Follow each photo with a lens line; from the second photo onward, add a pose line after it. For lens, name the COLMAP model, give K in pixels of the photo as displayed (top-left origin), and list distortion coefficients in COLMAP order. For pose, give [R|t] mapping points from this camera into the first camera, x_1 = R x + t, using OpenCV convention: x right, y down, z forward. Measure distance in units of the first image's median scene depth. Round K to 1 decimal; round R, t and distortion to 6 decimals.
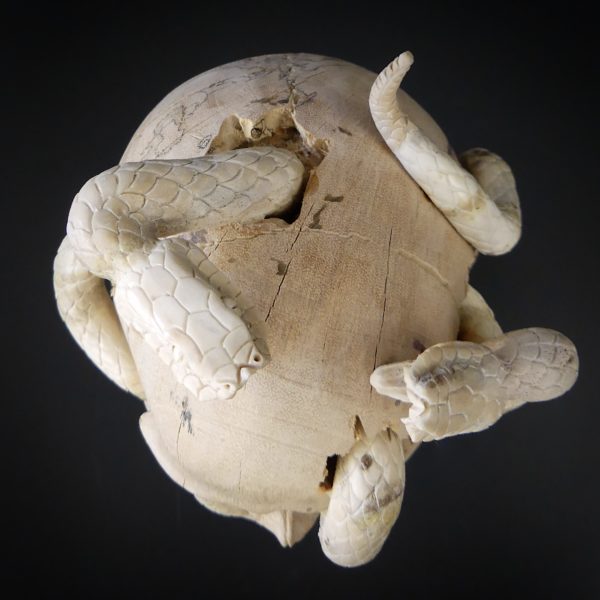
lens RADIAL K [[737.0, 0, 300.0], [0, 737.0, 300.0], [0, 0, 1]] dist [0.010631, 0.010666]
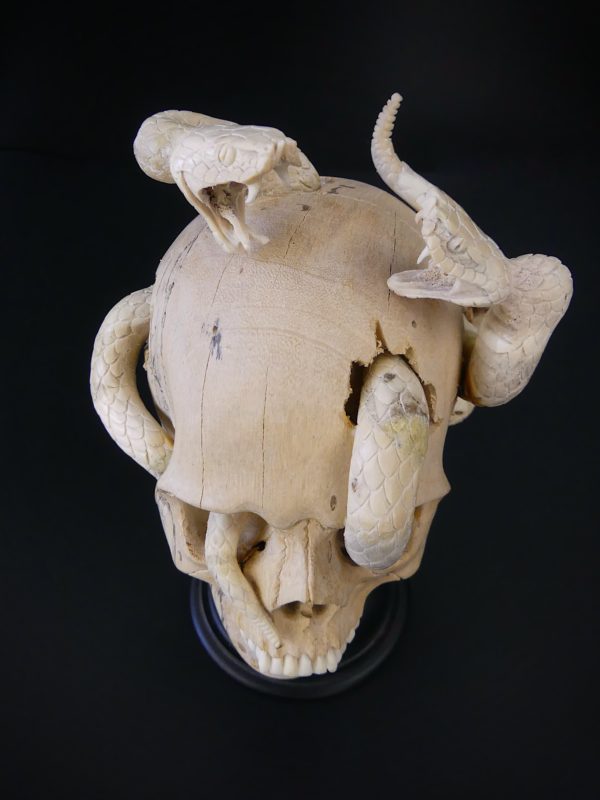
lens RADIAL K [[719.4, 0, 300.0], [0, 719.4, 400.0], [0, 0, 1]] dist [-0.049561, -0.000977]
pose [[0.999976, -0.006952, 0.000805, -0.035734], [0.006323, 0.848260, -0.529543, 0.789646], [0.002999, 0.529535, 0.848283, 0.174772]]
